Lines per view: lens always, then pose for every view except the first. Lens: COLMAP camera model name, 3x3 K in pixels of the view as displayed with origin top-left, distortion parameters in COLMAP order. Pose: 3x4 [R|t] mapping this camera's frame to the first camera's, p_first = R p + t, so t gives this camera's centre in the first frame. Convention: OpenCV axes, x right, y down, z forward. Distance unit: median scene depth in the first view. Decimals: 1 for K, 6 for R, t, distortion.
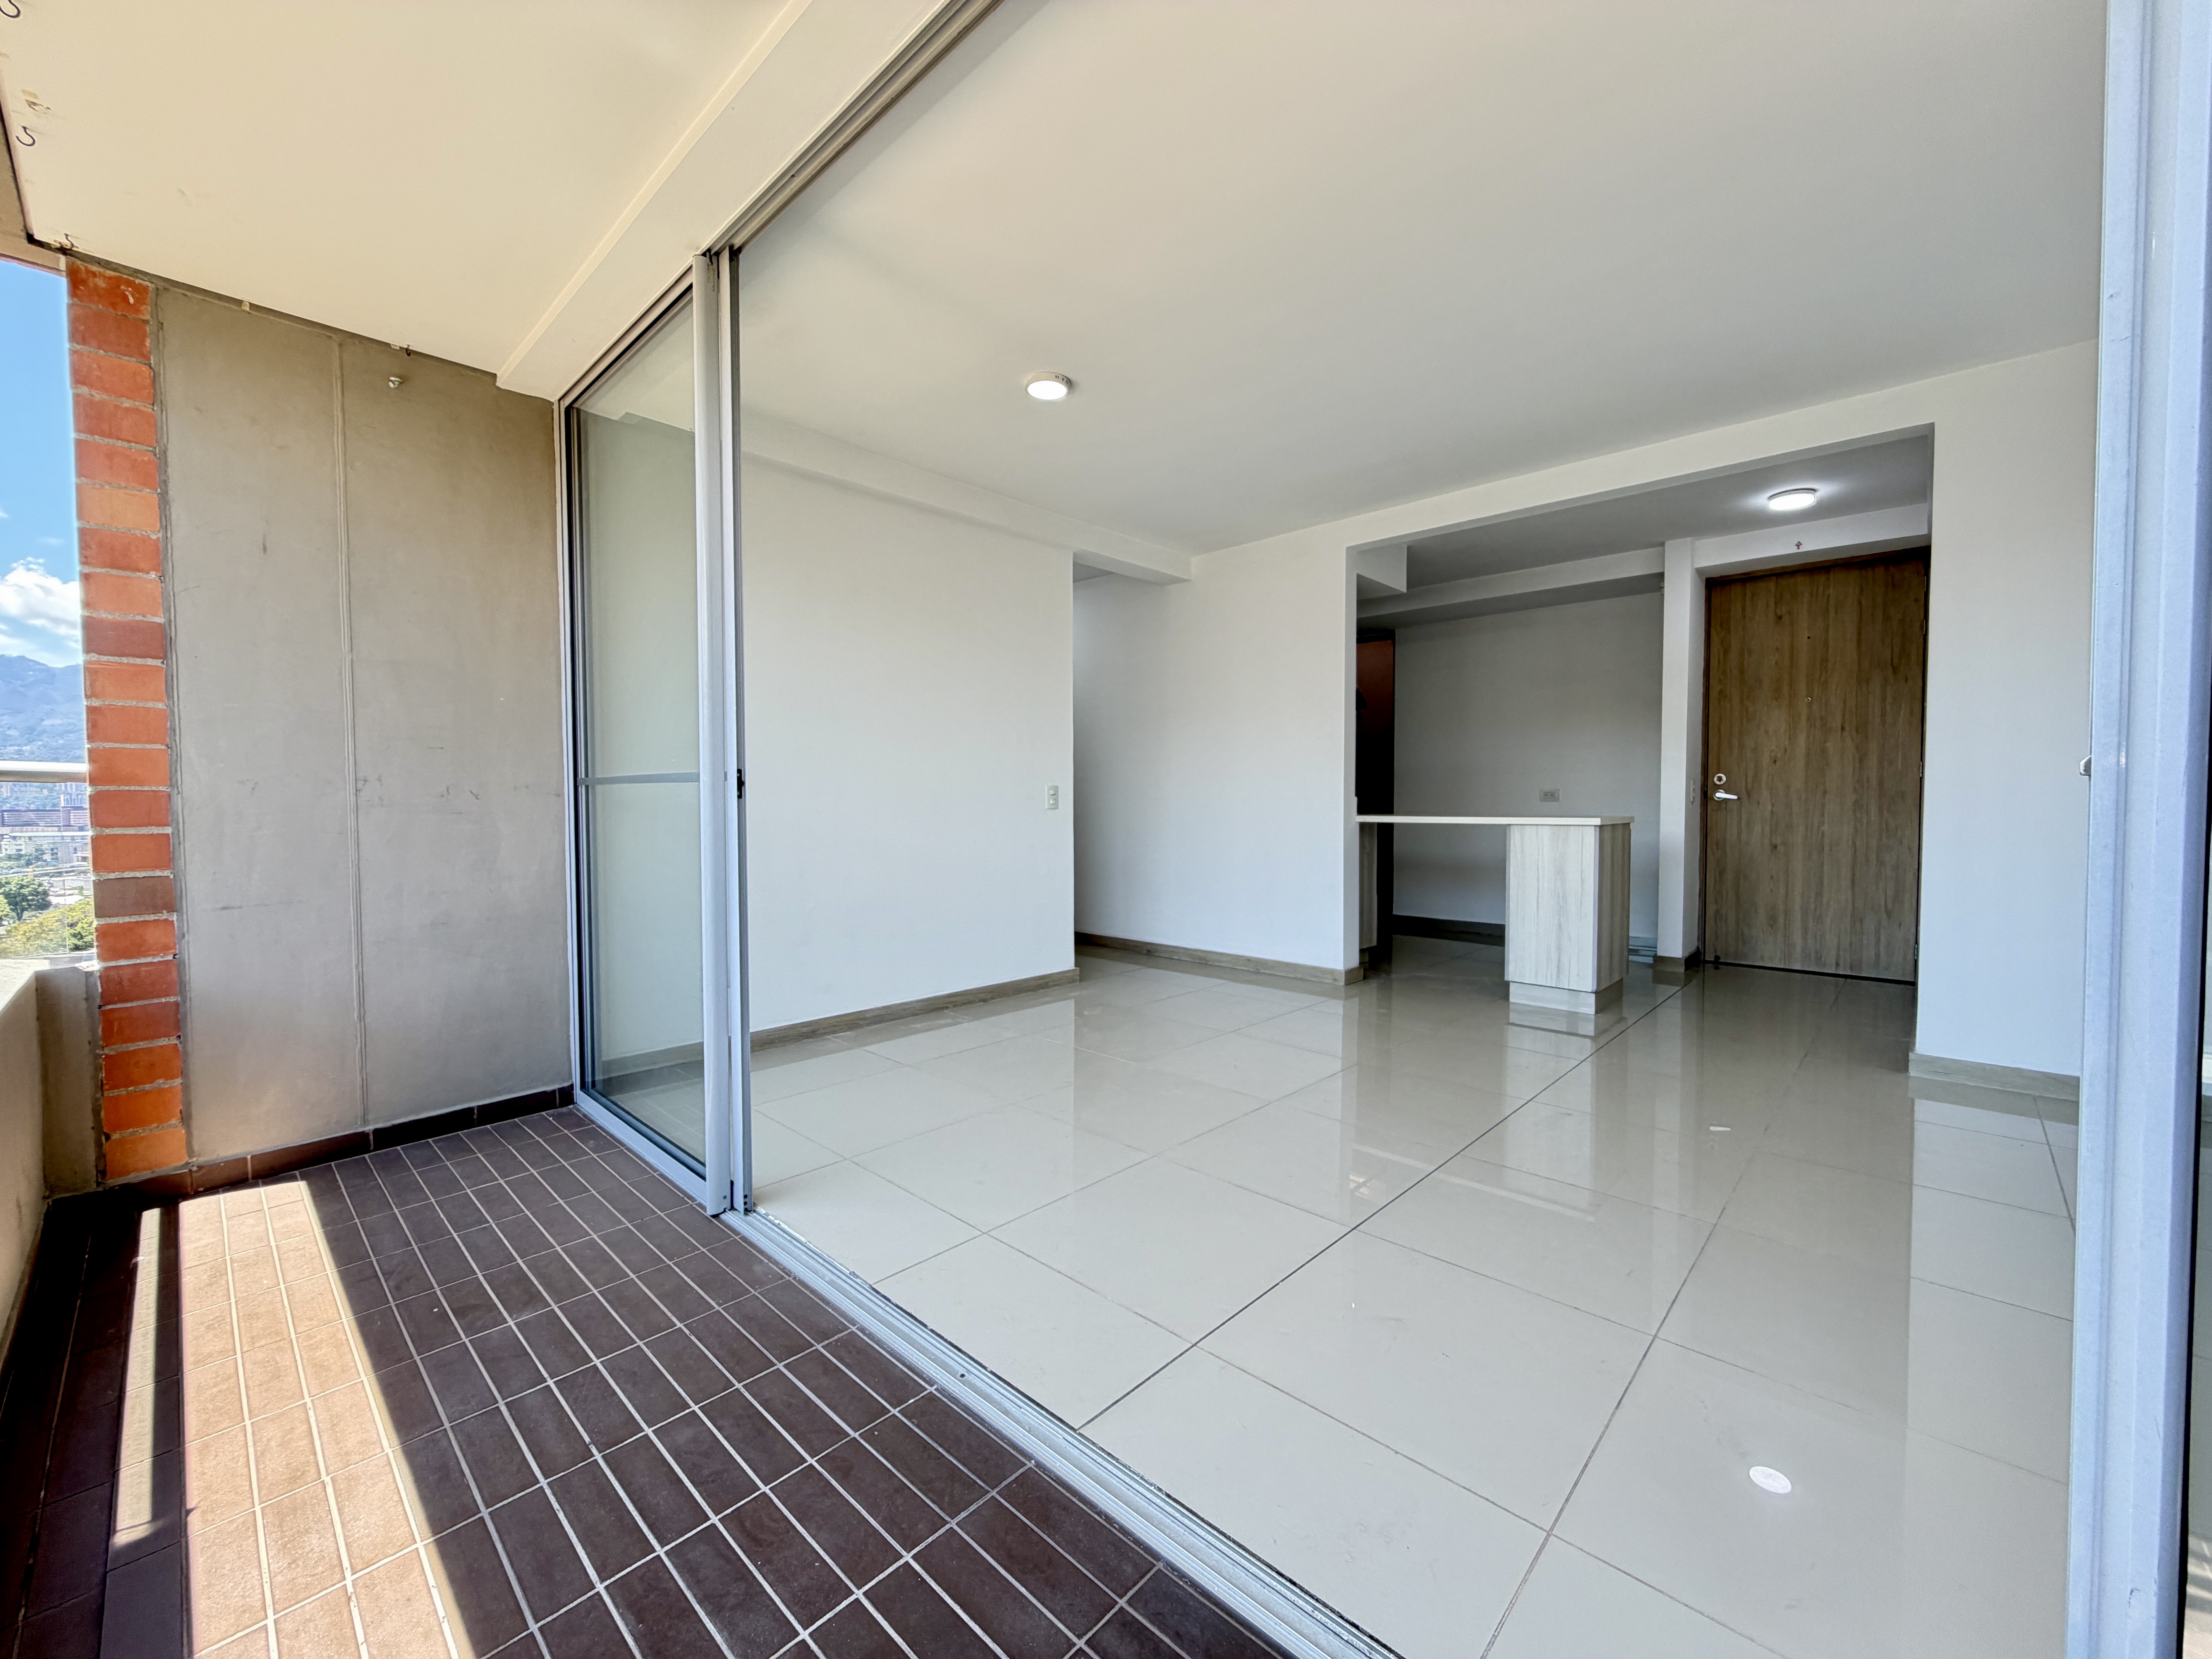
lens RADIAL K [[884.9, 0, 1099.0], [0, 884.9, 828.1], [0, 0, 1]] dist [0.000409, 0.000363]
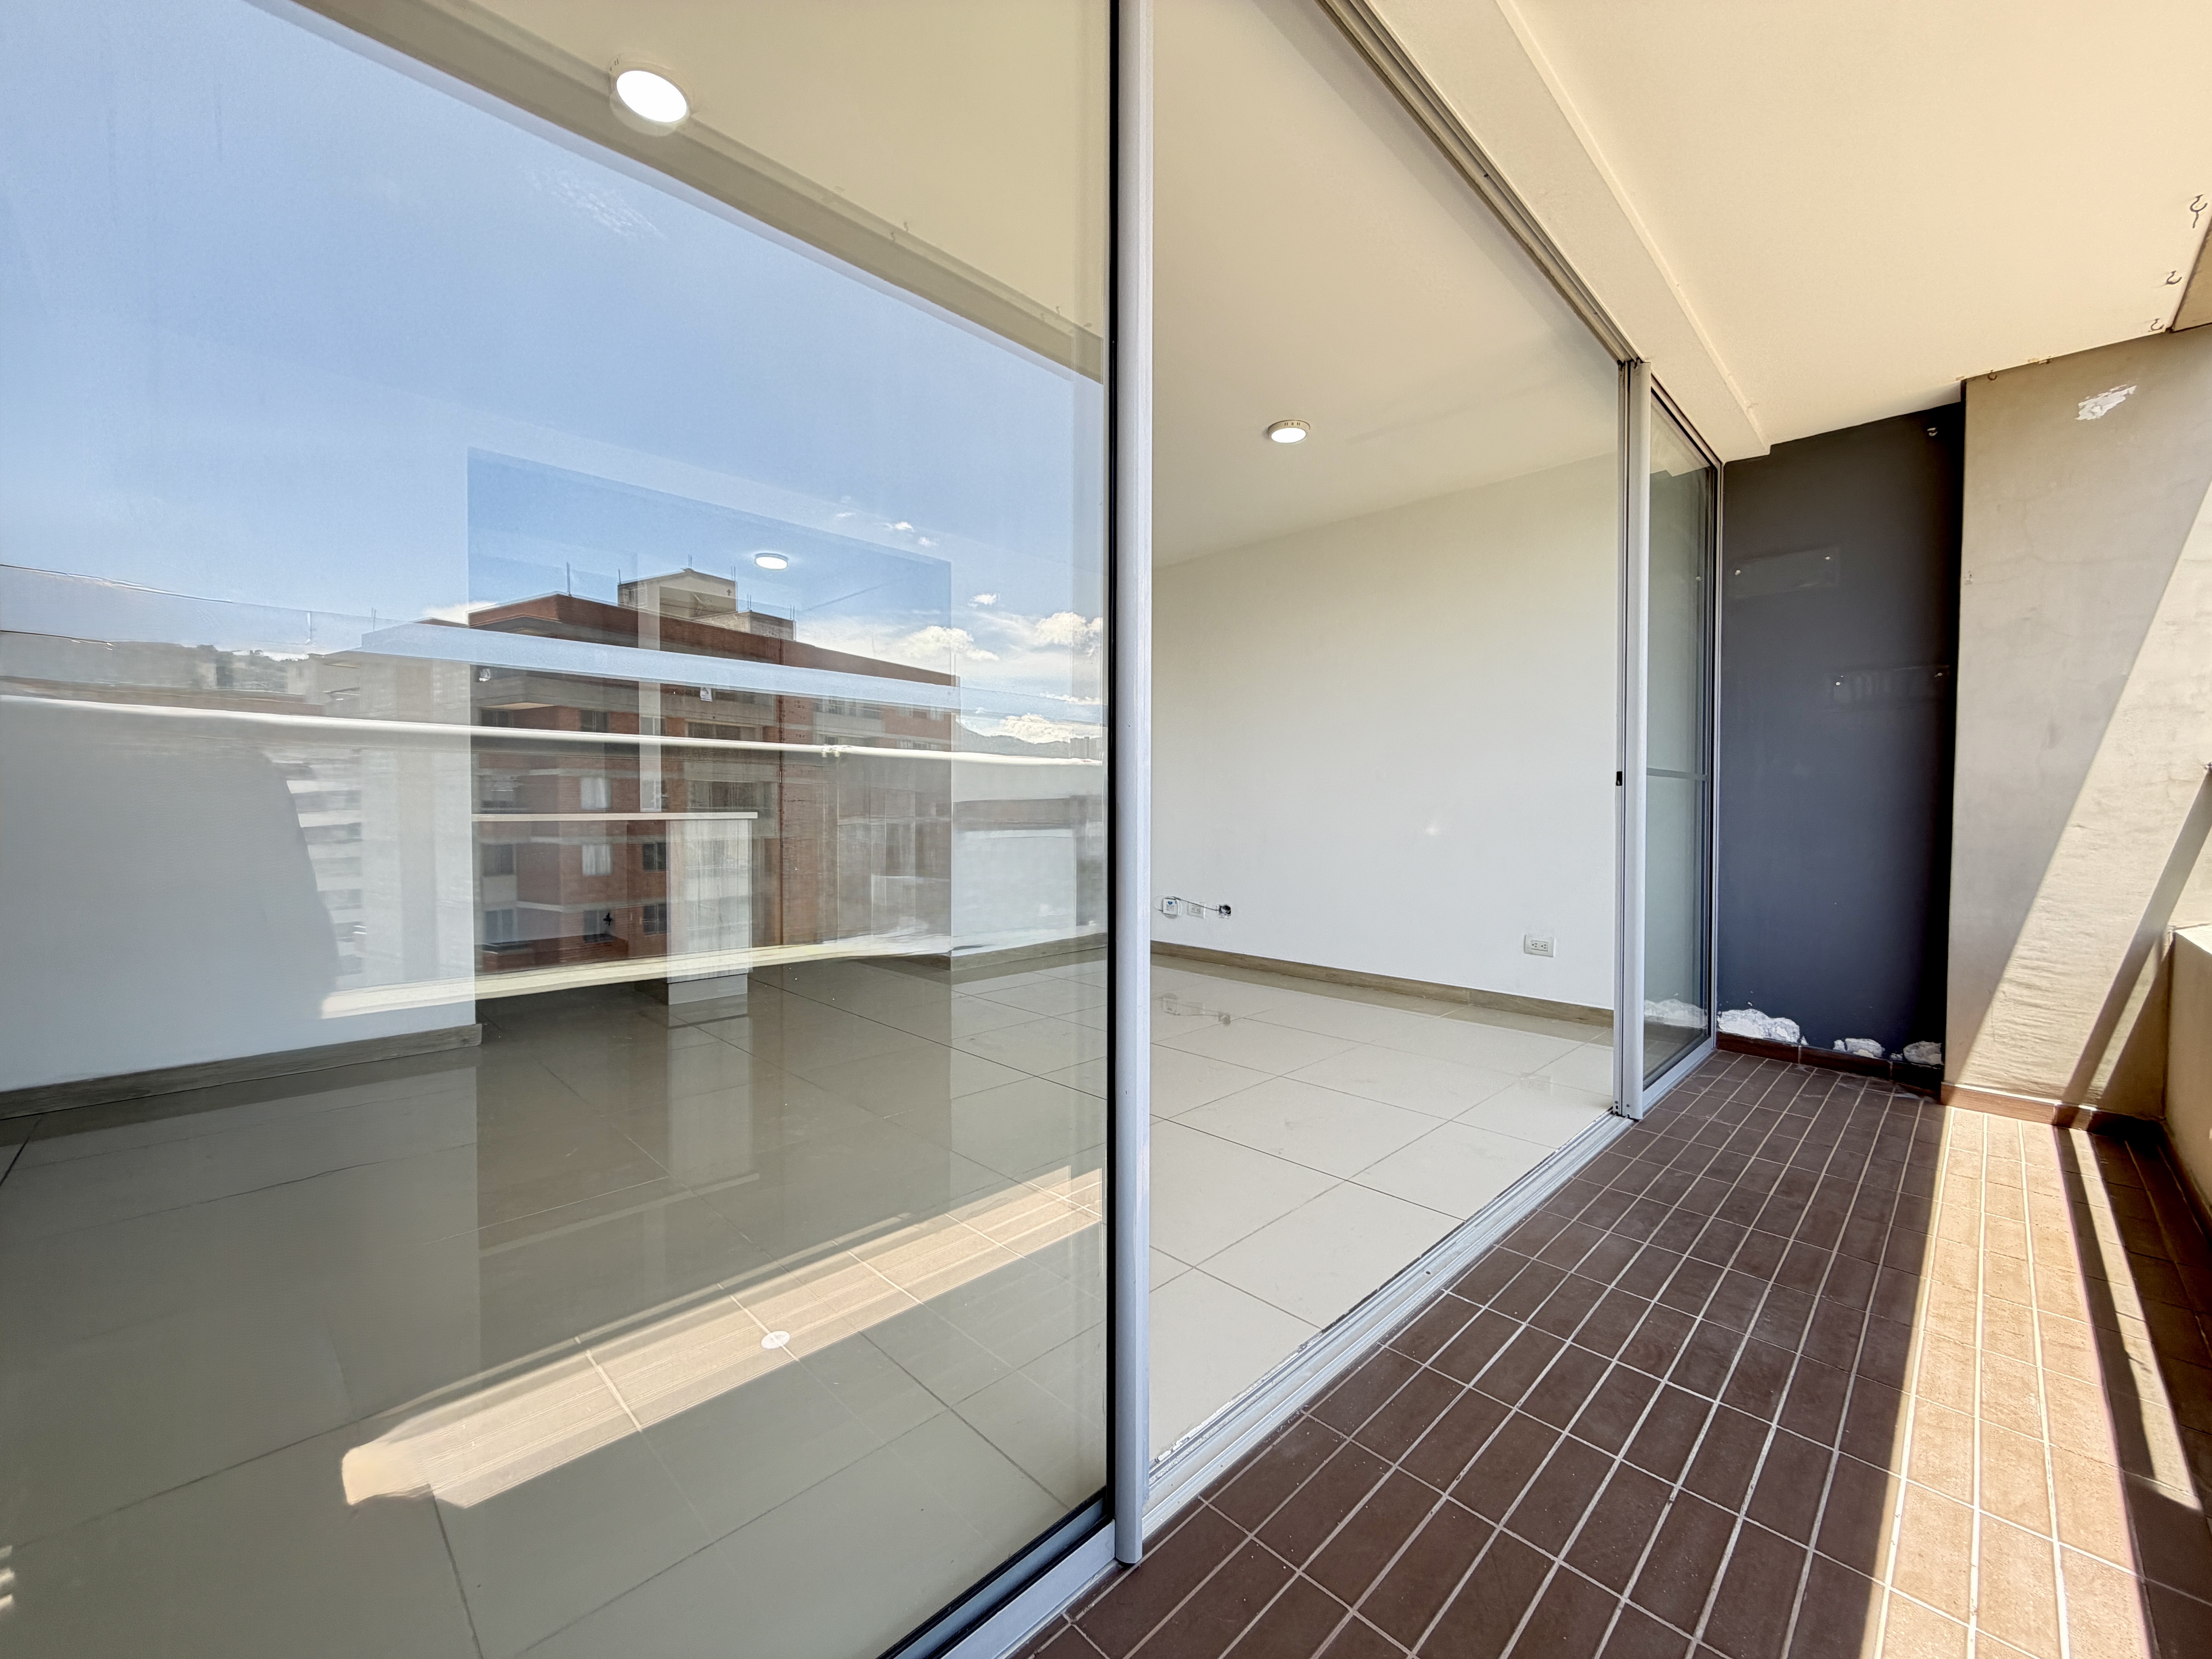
lens RADIAL K [[882.3, 0, 1098.3], [0, 882.3, 827.9], [0, 0, 1]] dist [-0.000088, 0.000570]
pose [[0.030963, -0.023130, 0.999253, -0.928188], [0.029939, 0.999305, 0.022203, -0.005557], [-0.999072, 0.029230, 0.031634, 0.971874]]
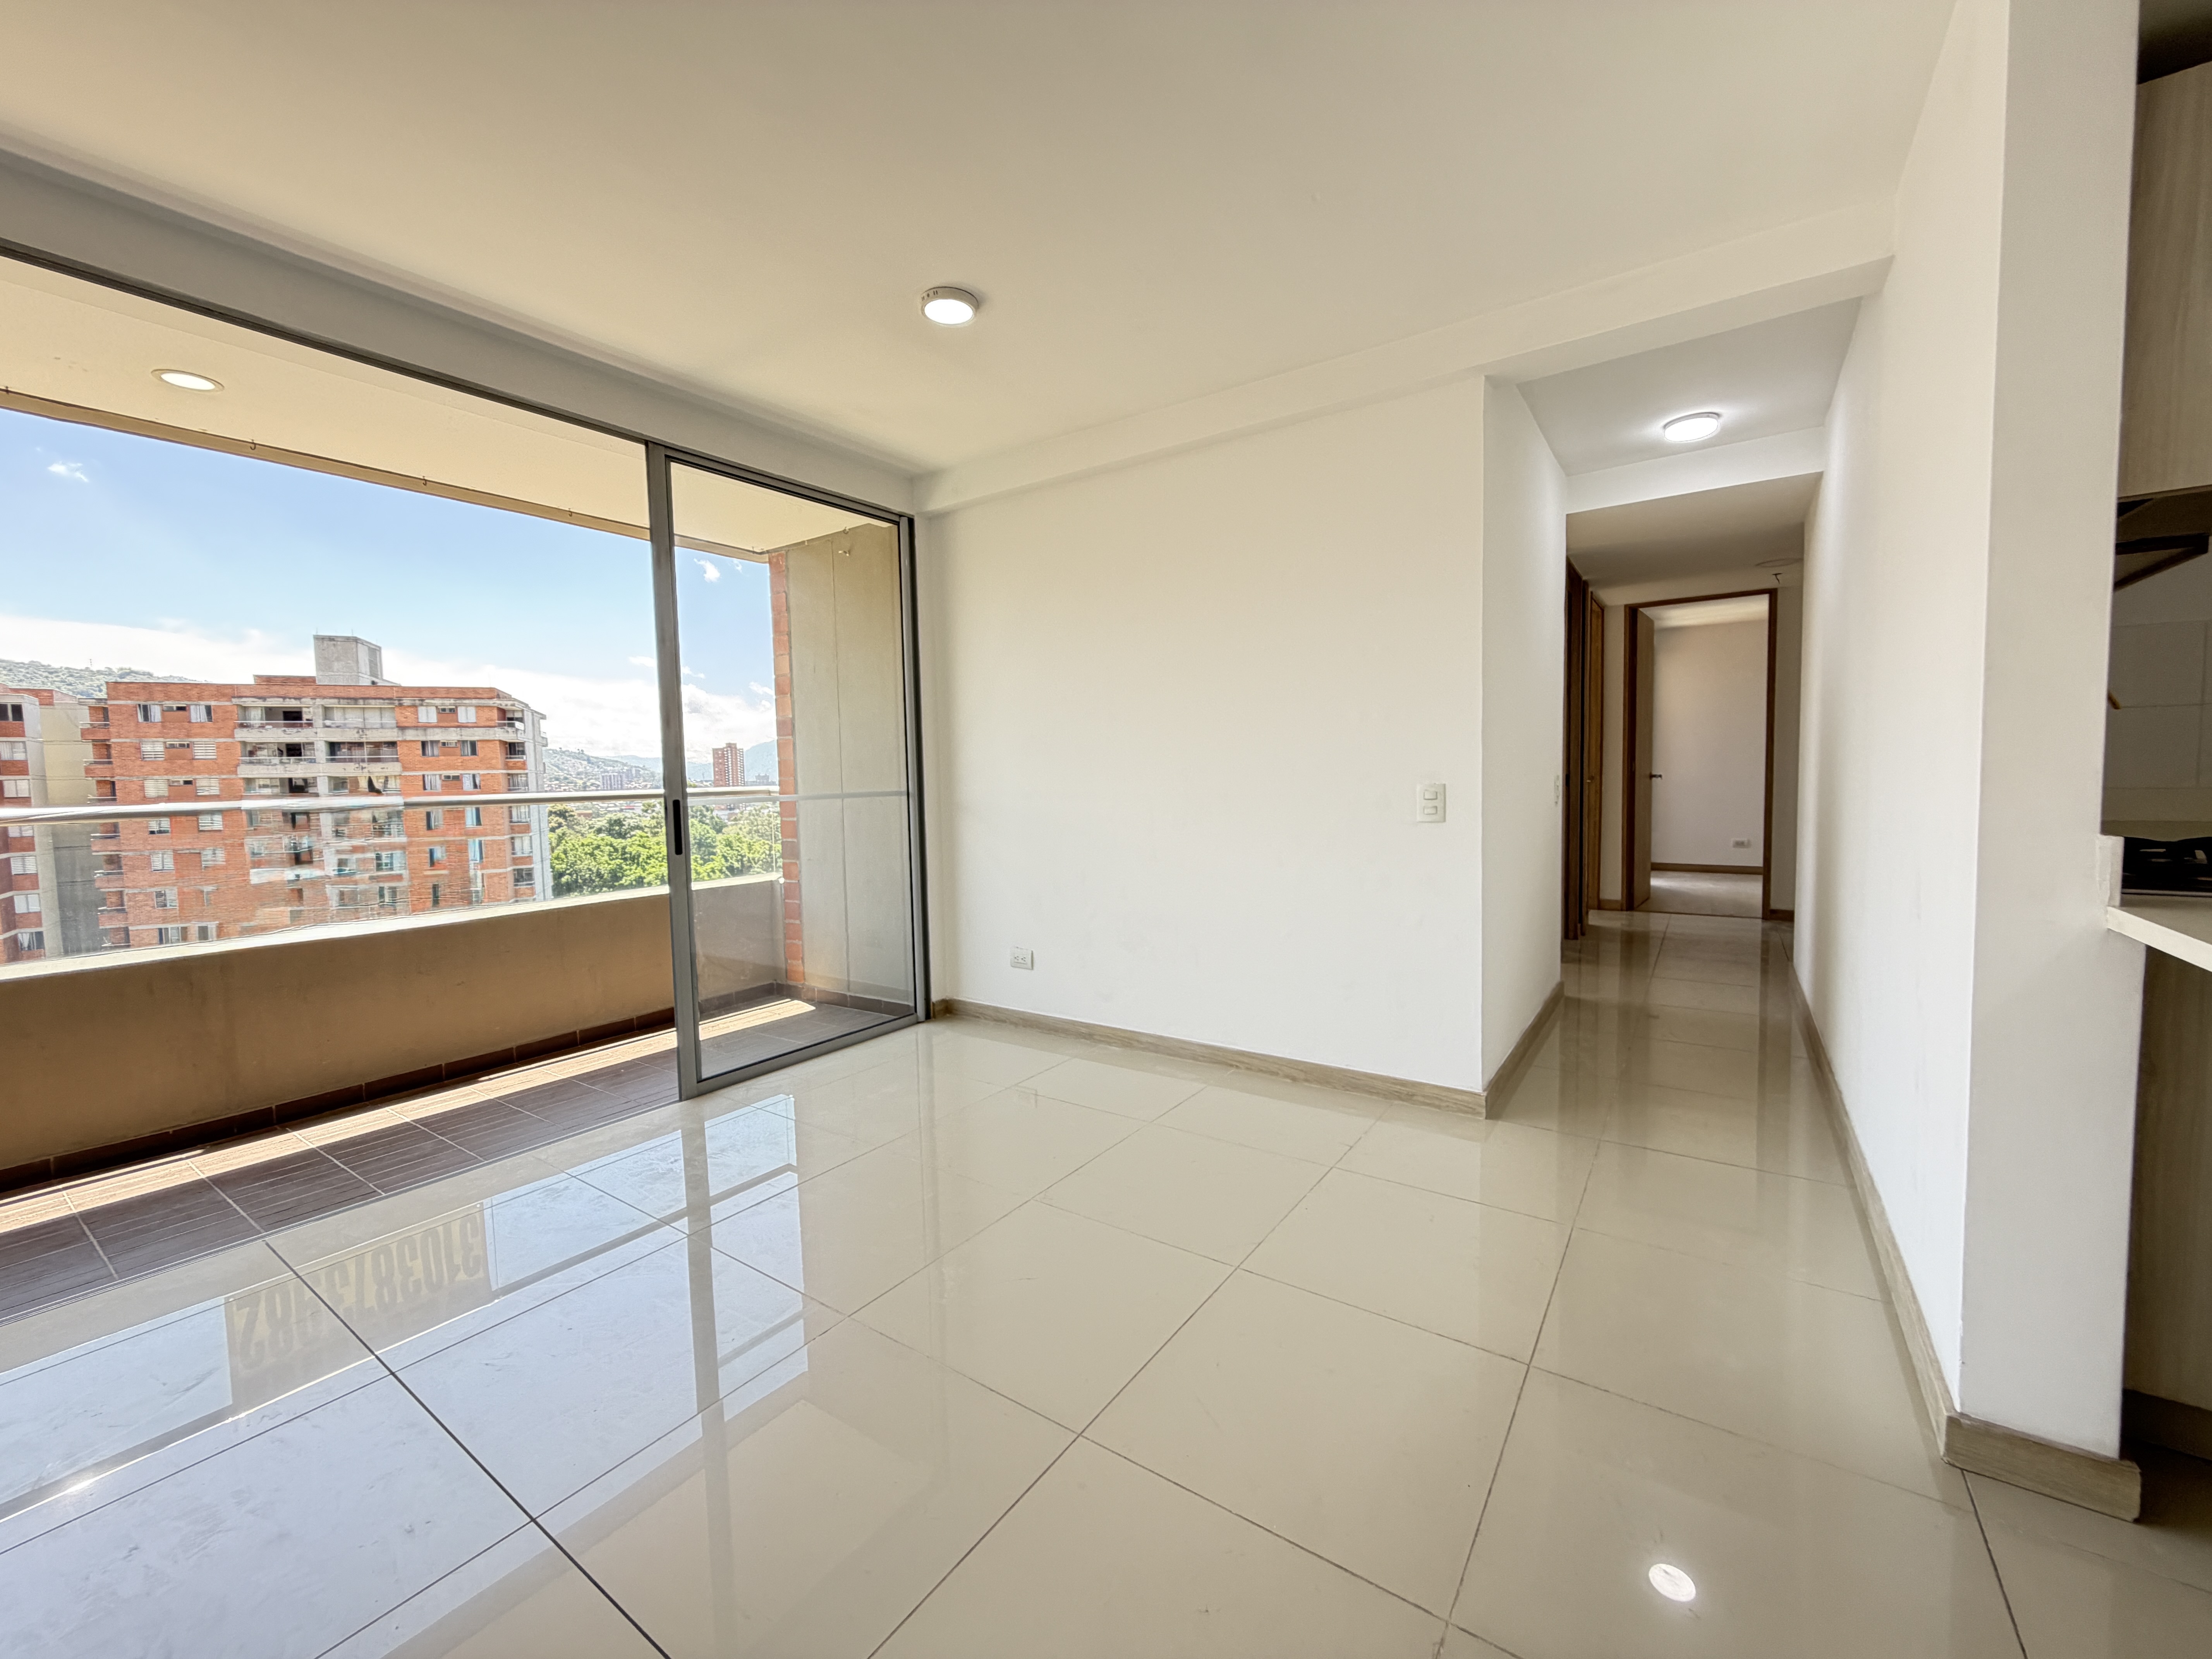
lens RADIAL K [[884.9, 0, 1099.0], [0, 884.9, 828.1], [0, 0, 1]] dist [0.000409, 0.000363]
pose [[0.151874, 0.062730, -0.986407, 1.106111], [-0.007702, 0.998029, 0.062283, -0.113313], [0.988370, -0.001862, 0.152058, 1.423546]]
